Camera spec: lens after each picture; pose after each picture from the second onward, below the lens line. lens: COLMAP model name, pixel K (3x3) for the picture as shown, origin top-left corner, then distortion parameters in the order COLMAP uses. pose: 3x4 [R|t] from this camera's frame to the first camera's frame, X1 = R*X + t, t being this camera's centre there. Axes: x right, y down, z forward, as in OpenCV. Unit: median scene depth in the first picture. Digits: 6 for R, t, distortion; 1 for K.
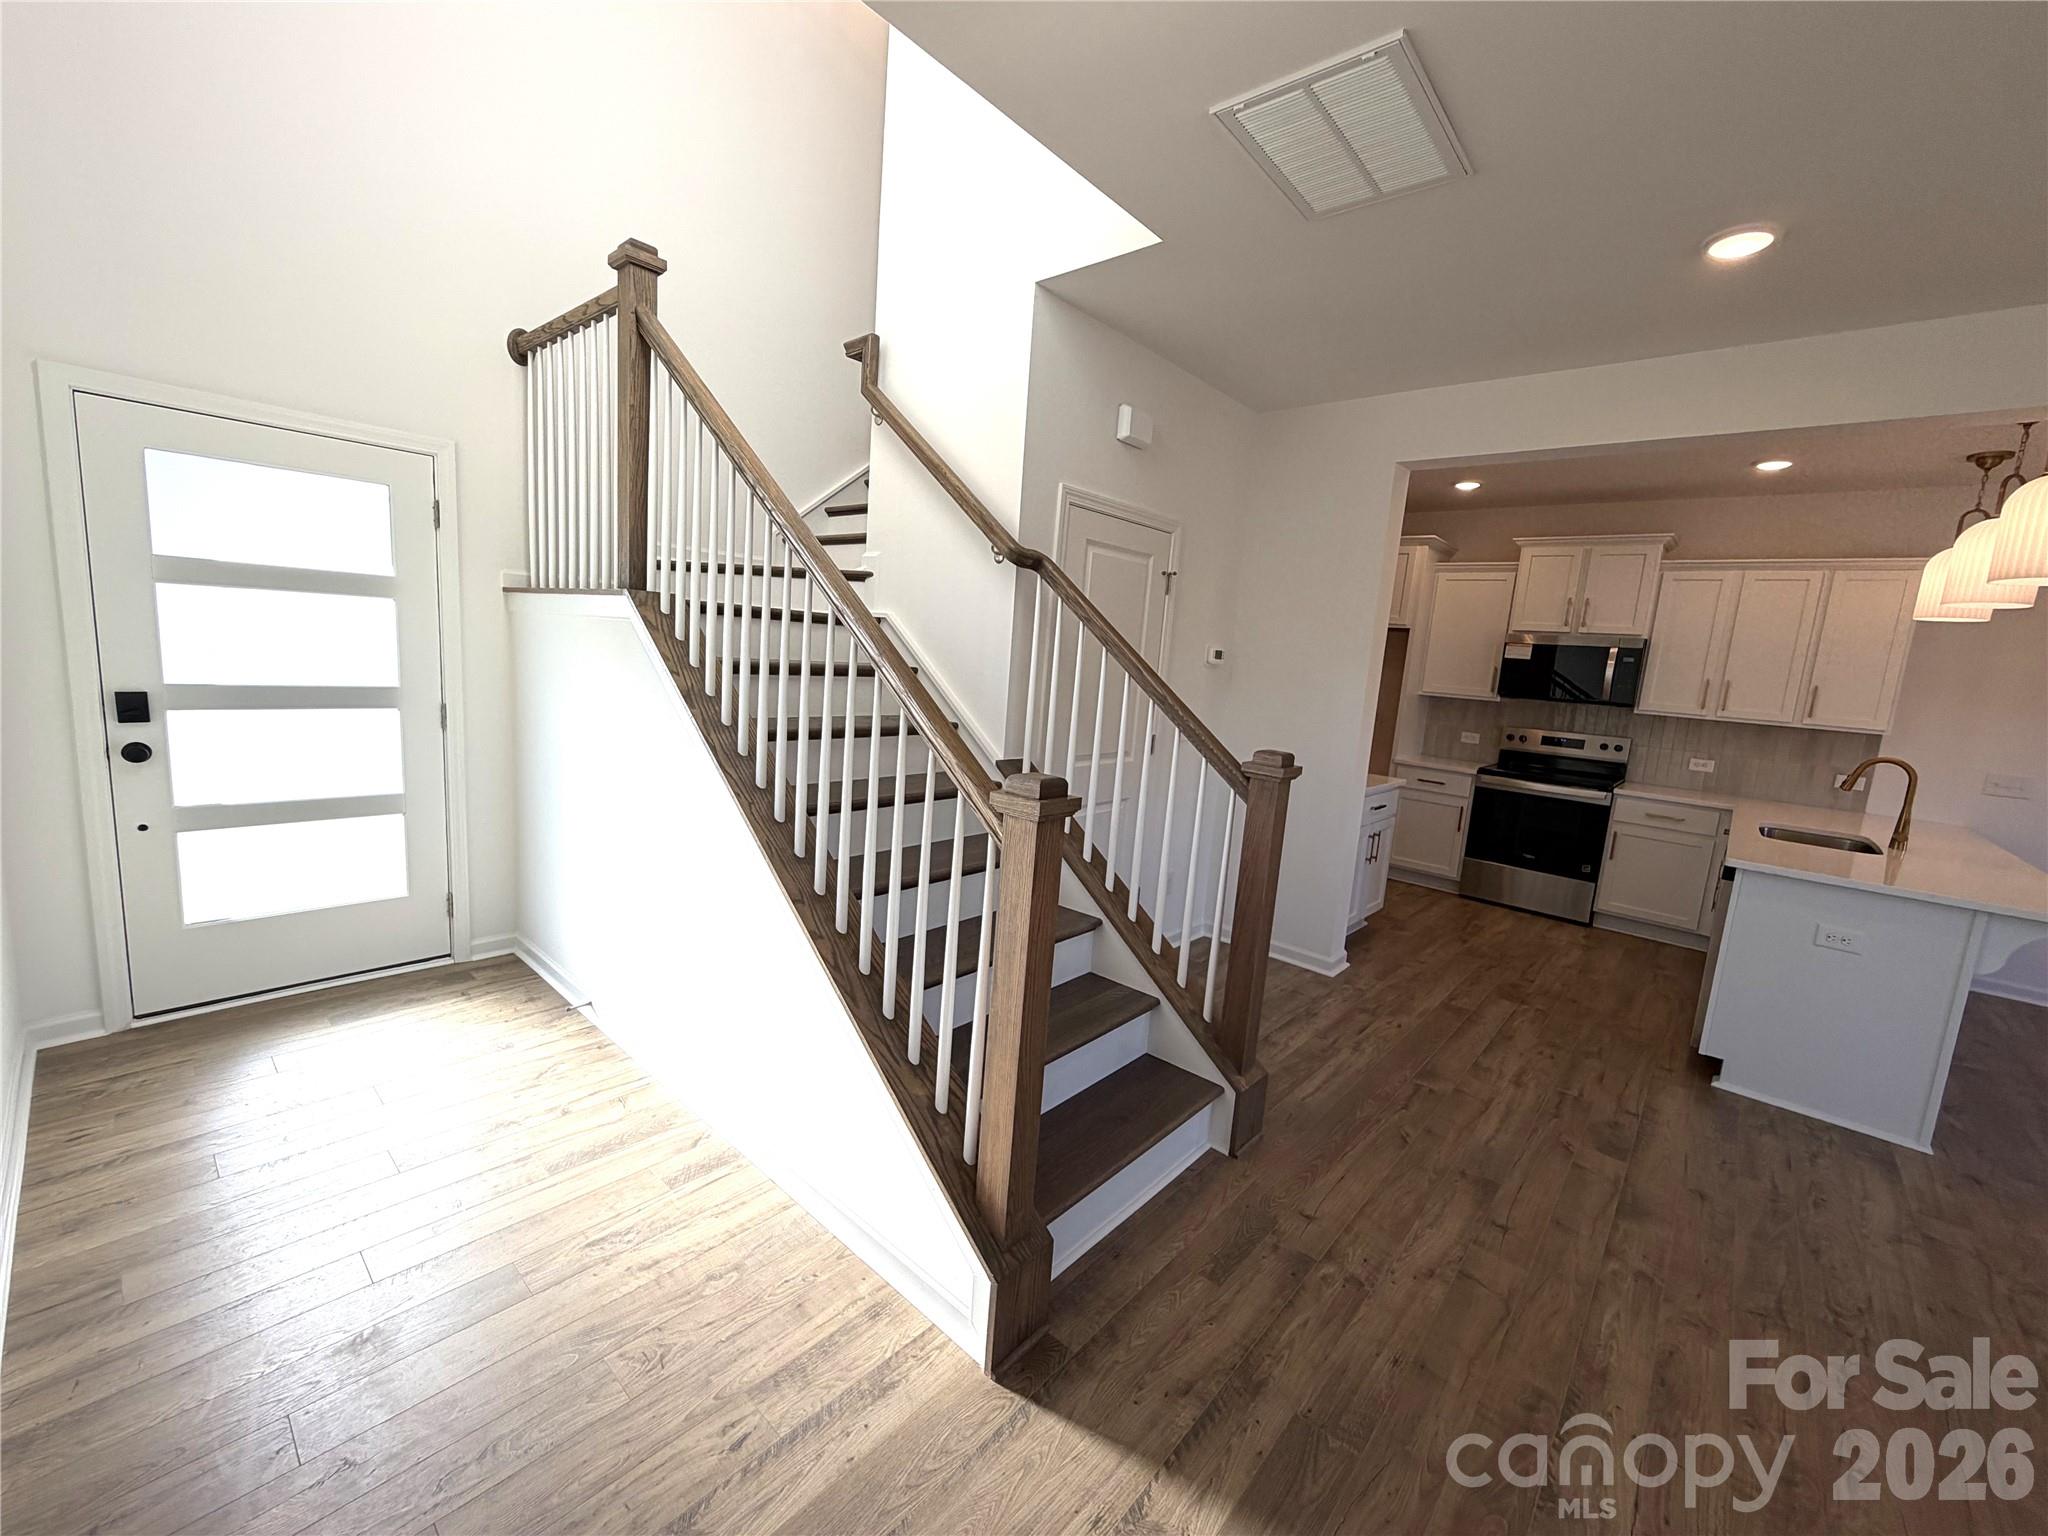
lens RADIAL K [[819.5, 0, 1020.7], [0, 819.5, 768.6], [0, 0, 1]] dist [0.006372, -0.000616]
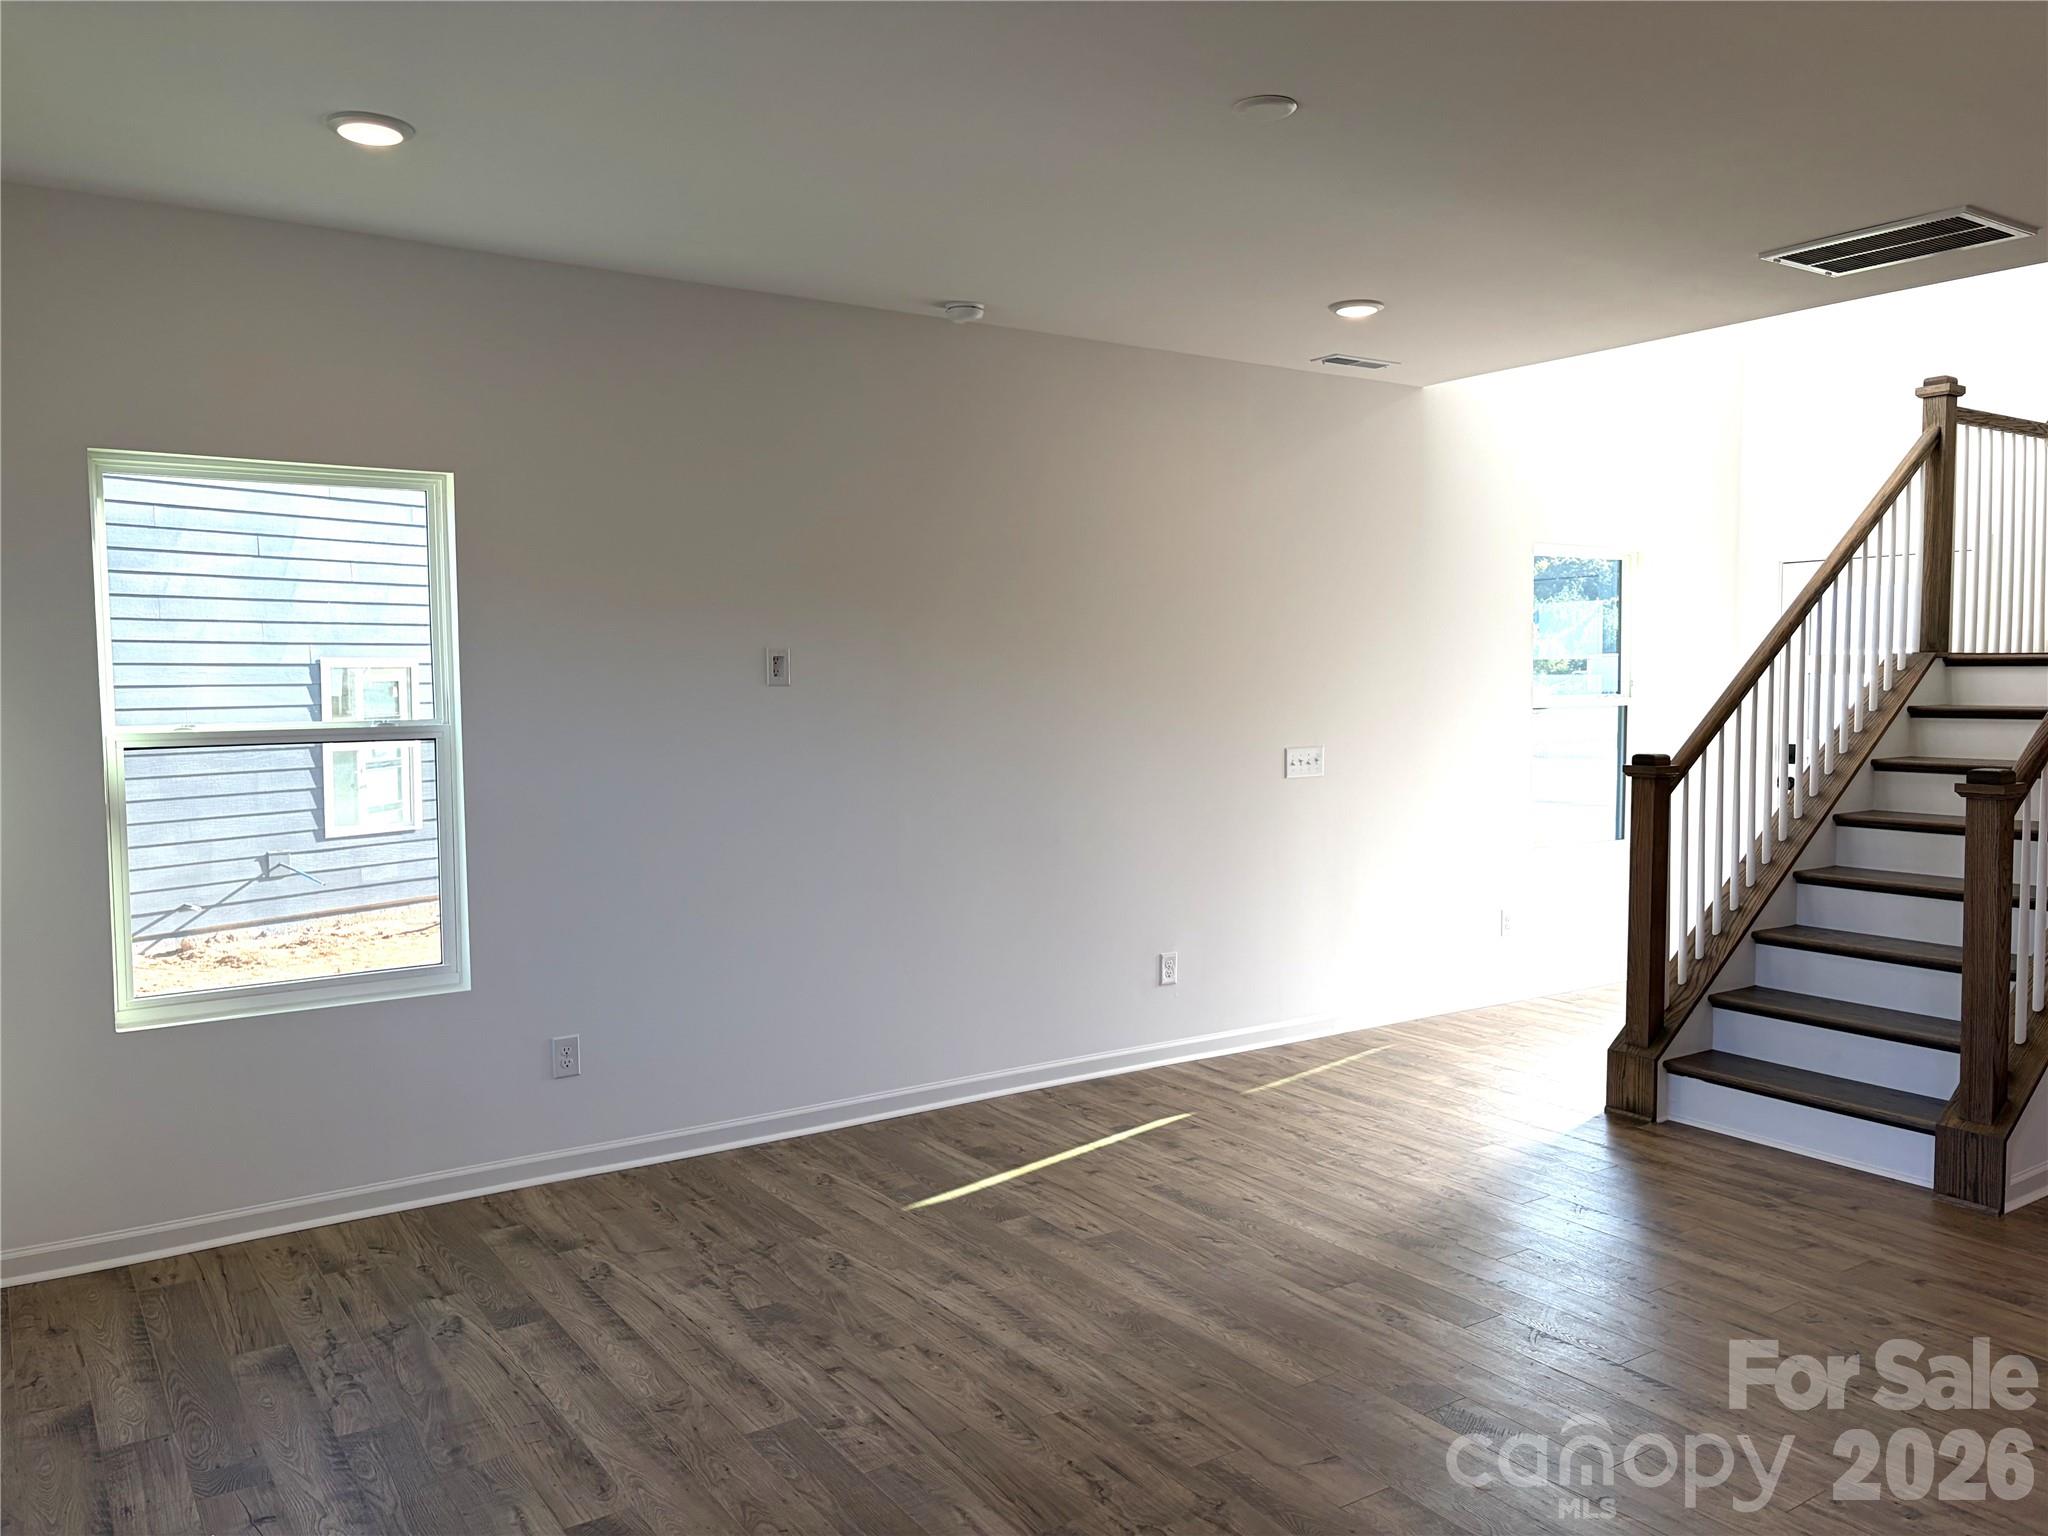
lens RADIAL K [[1554.8, 0, 1030.2], [0, 1554.8, 767.4], [0, 0, 1]] dist [0.041821, -0.013091]
pose [[-0.245899, -0.010804, -0.969235, 1.146966], [-0.156463, 0.987267, 0.028690, 0.046264], [0.956584, 0.158704, -0.244459, 0.182992]]
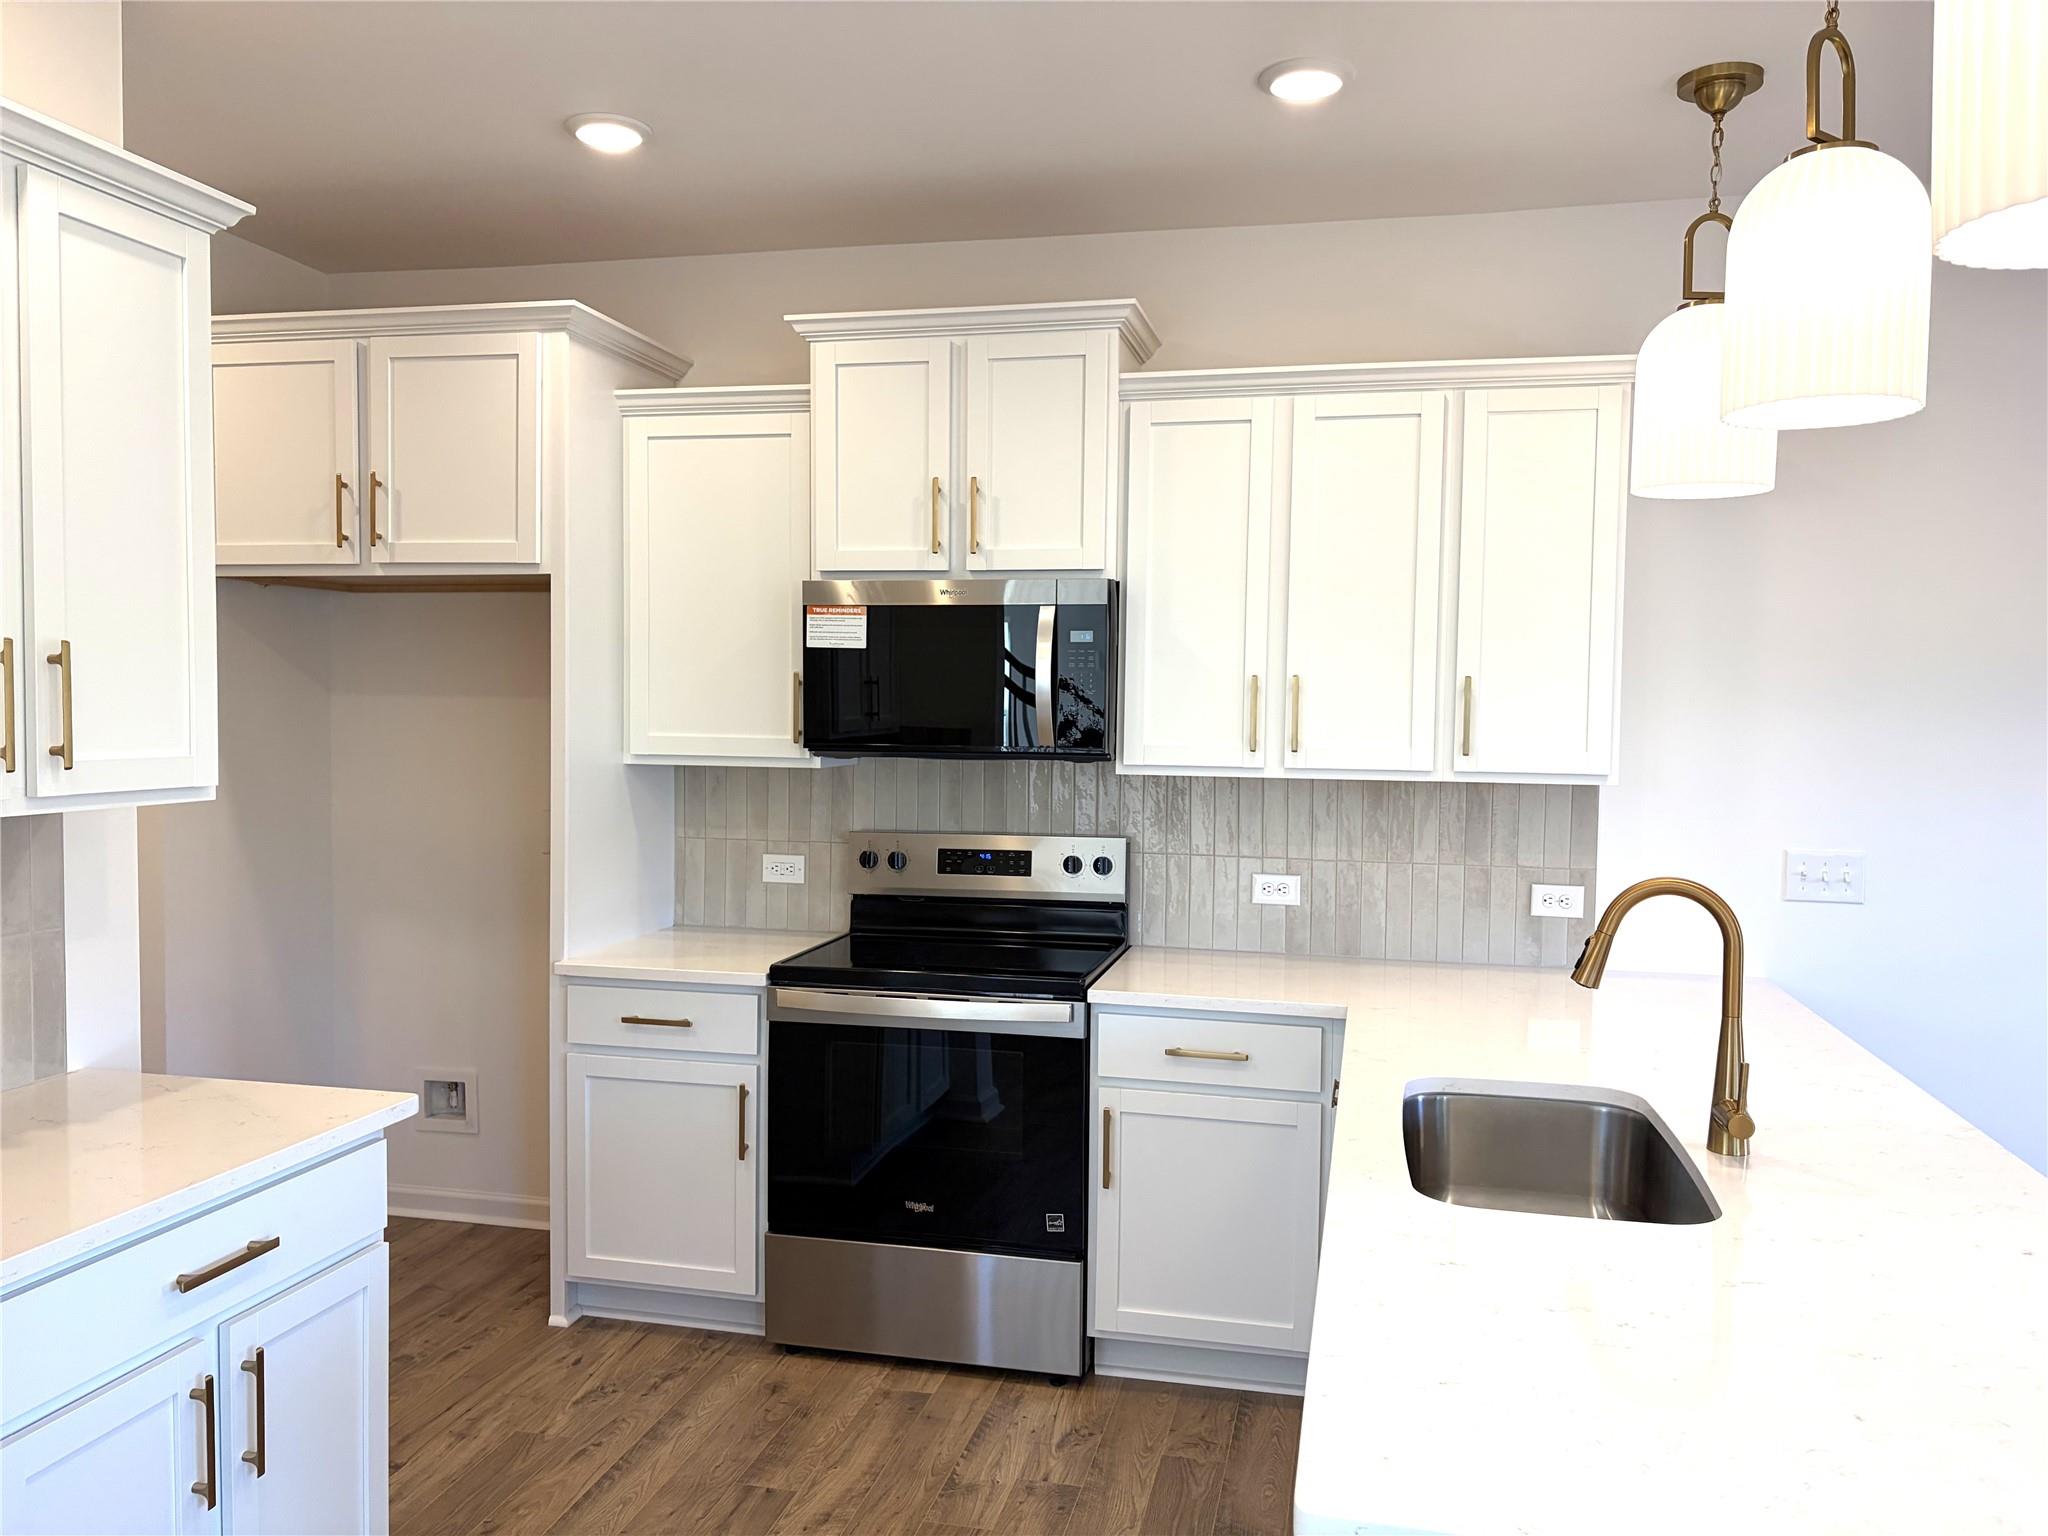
lens RADIAL K [[1554.8, 0, 1013.1], [0, 1554.8, 770.7], [0, 0, 1]] dist [0.041821, -0.013091]
pose [[0.879074, -0.084374, 0.469158, 0.380828], [0.120947, 0.991483, -0.048312, -0.041740], [-0.461086, 0.099213, 0.881792, 0.404277]]
